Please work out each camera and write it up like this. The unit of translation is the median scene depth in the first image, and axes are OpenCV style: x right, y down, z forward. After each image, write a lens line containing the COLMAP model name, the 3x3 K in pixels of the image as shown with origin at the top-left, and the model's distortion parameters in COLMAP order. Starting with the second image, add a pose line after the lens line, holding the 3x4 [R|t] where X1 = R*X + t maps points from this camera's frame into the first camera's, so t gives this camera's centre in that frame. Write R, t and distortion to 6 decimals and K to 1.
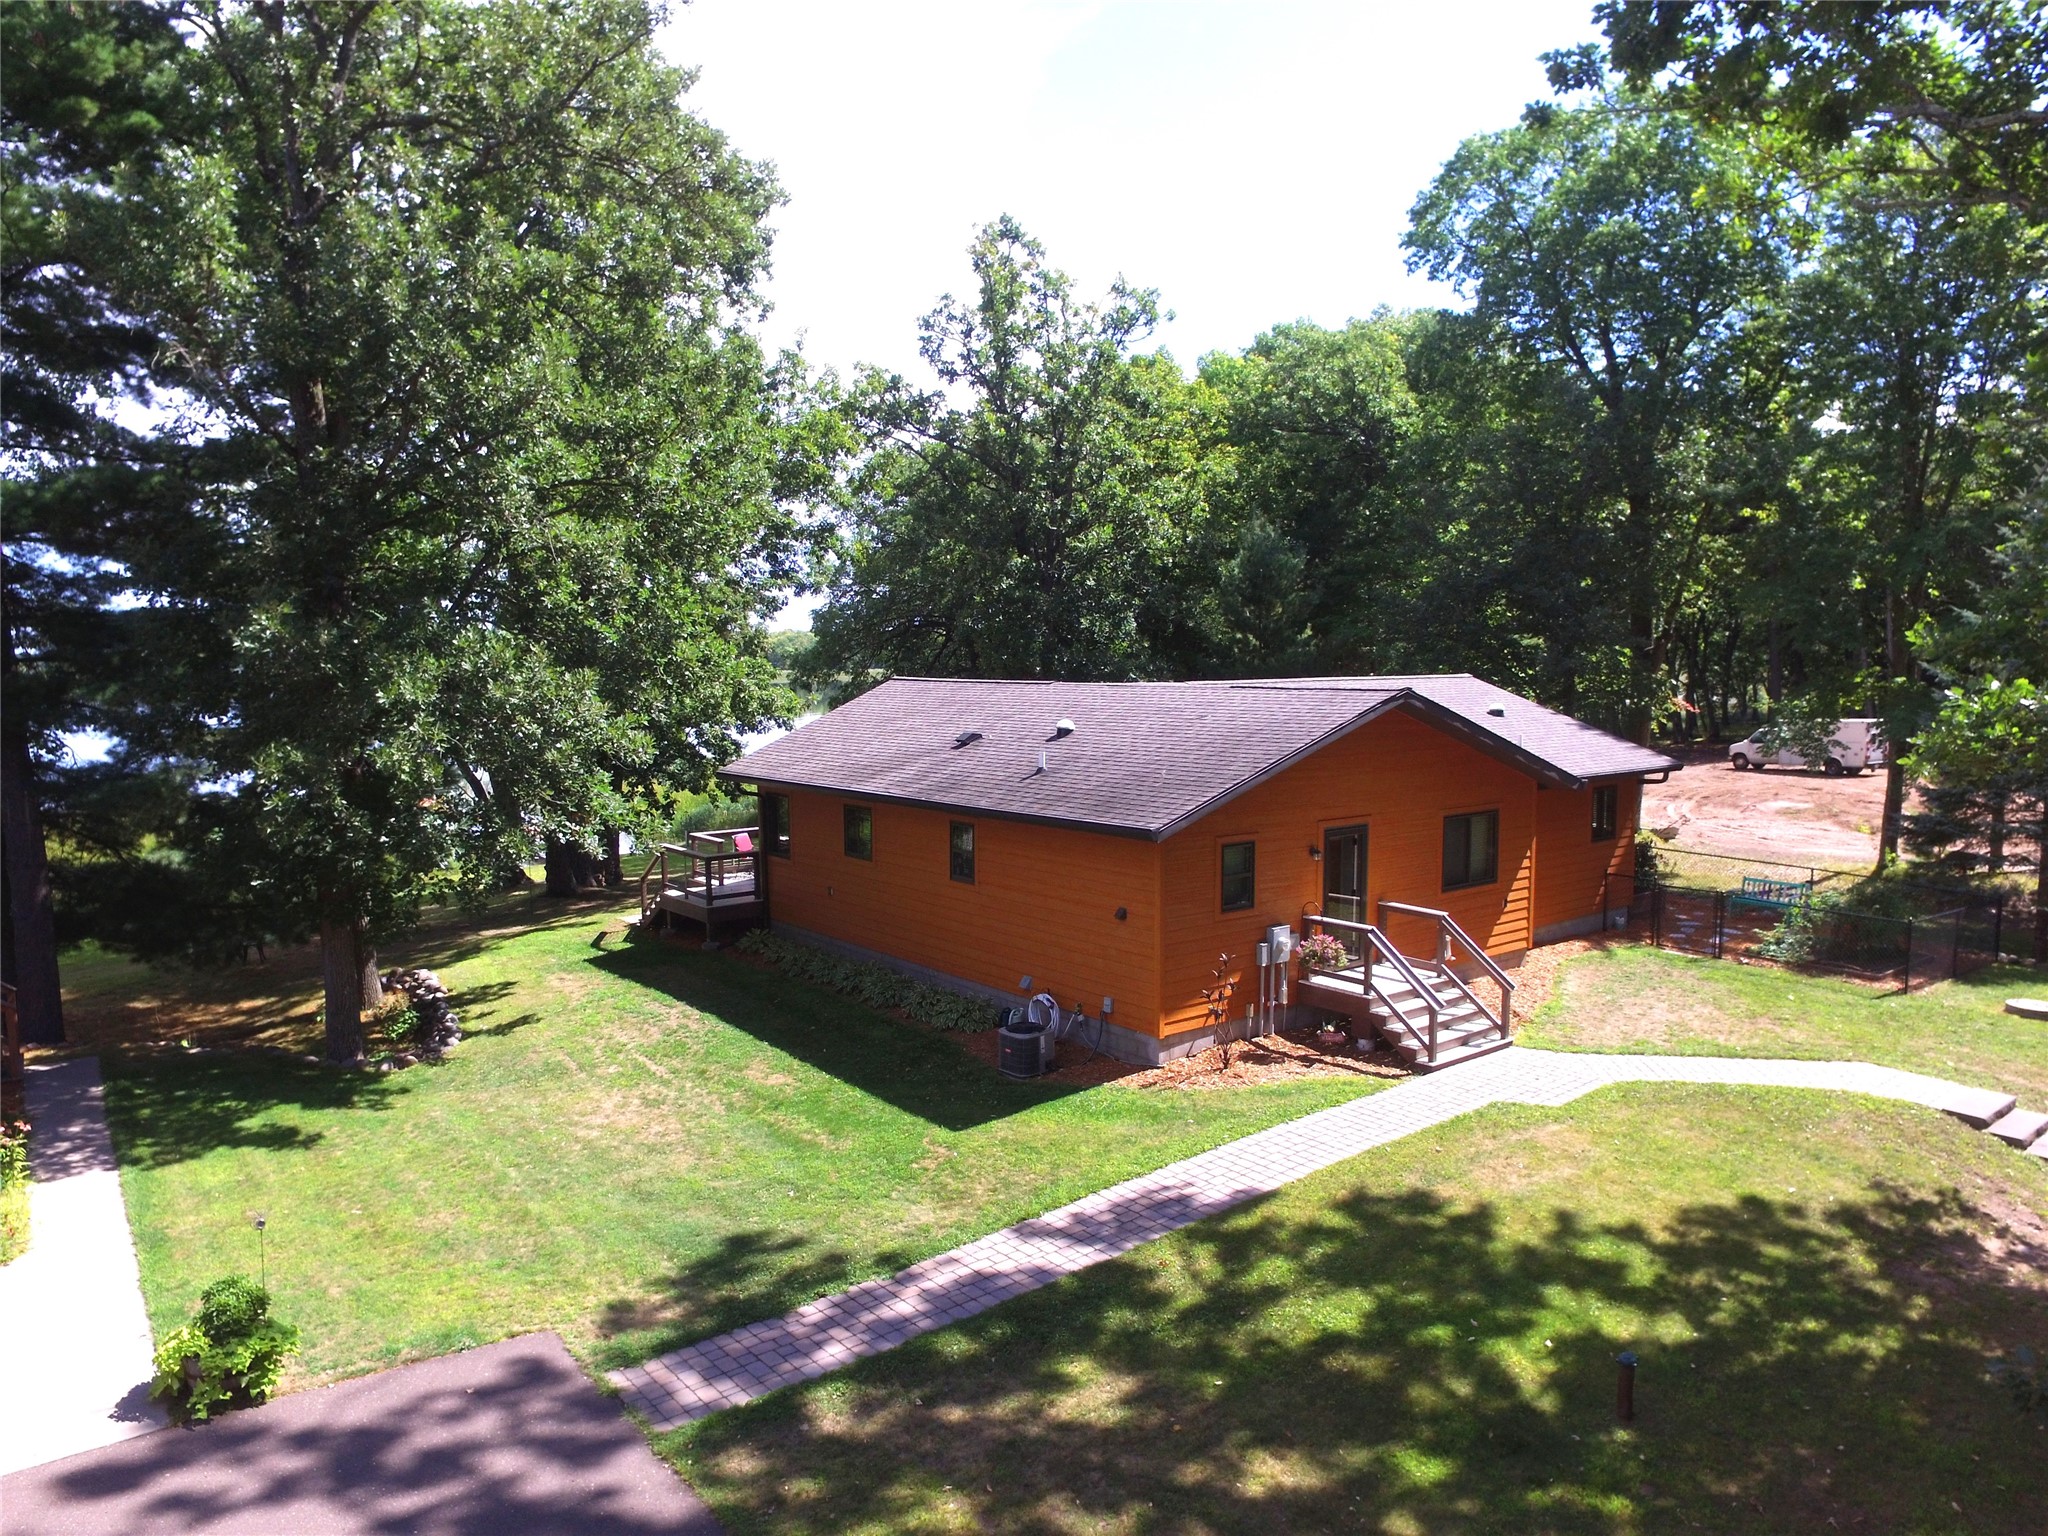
lens RADIAL K [[1386.9, 0, 1020.5], [0, 1386.9, 802.2], [0, 0, 1]] dist [-0.120616, 0.090165]
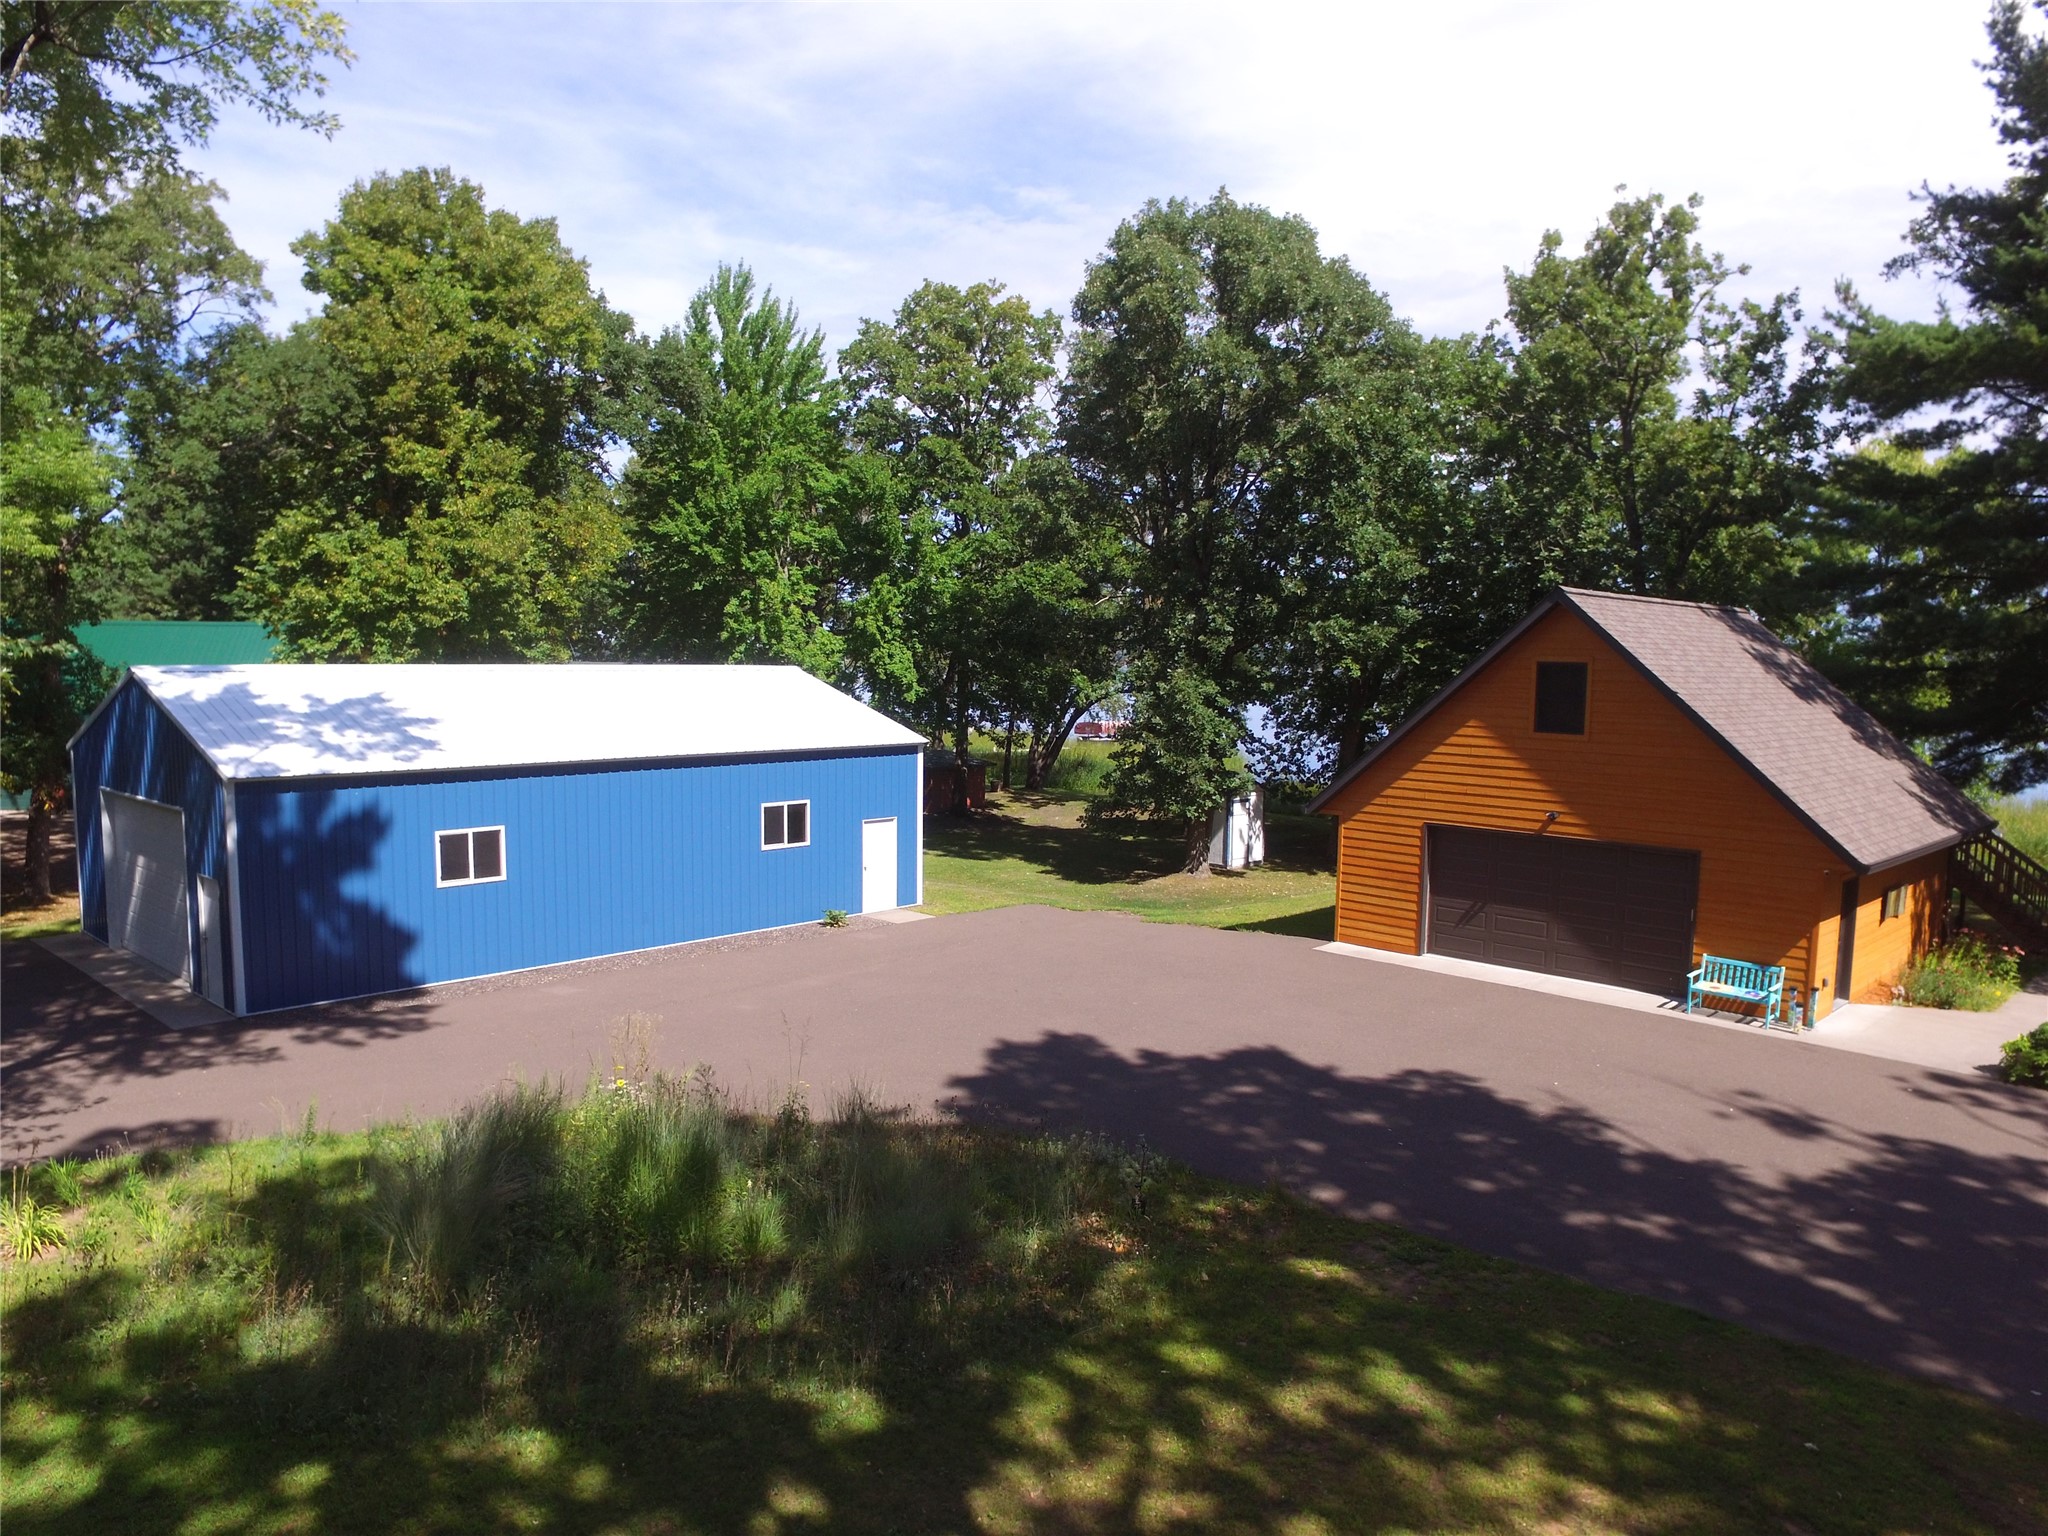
lens RADIAL K [[1386.9, 0, 1020.5], [0, 1386.9, 802.2], [0, 0, 1]] dist [-0.120616, 0.090165]
pose [[0.124857, 0.114919, -0.985497, 0.530594], [-0.120921, 0.987628, 0.099848, 0.043612], [0.984779, 0.106700, 0.137208, -0.335397]]
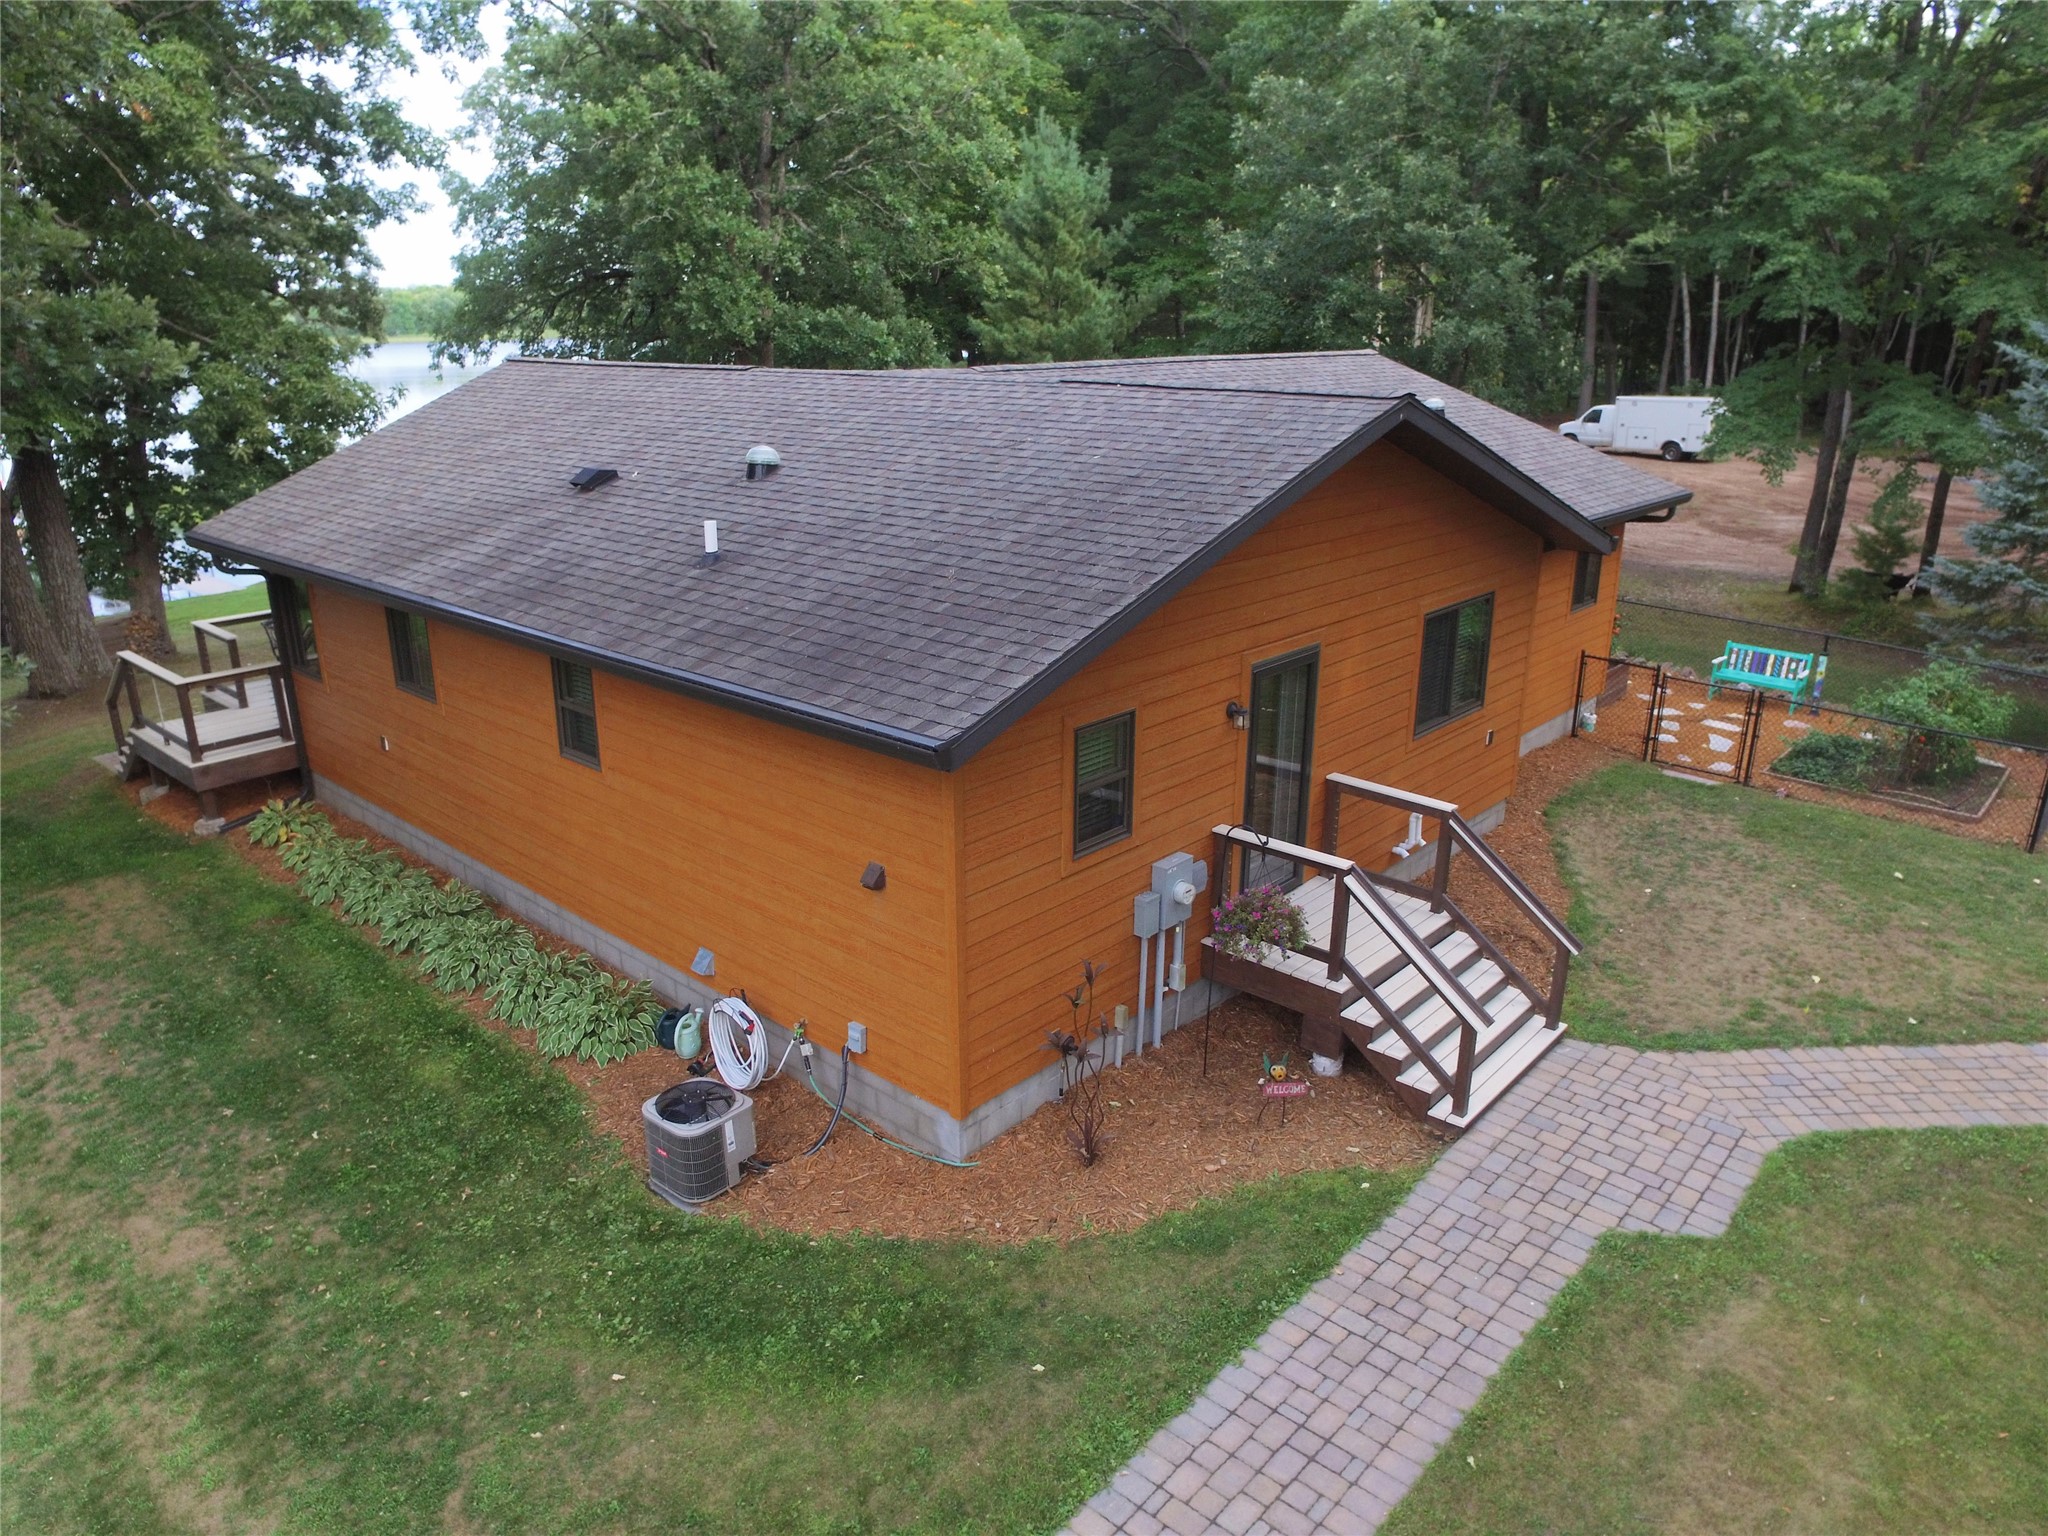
lens RADIAL K [[1405.4, 0, 1029.3], [0, 1405.4, 811.3], [0, 0, 1]] dist [-0.138210, 0.109425]
pose [[0.984062, -0.054272, 0.169342, 0.044859], [0.012006, 0.970393, 0.241234, -0.062873], [-0.177421, -0.235356, 0.955578, 0.533558]]
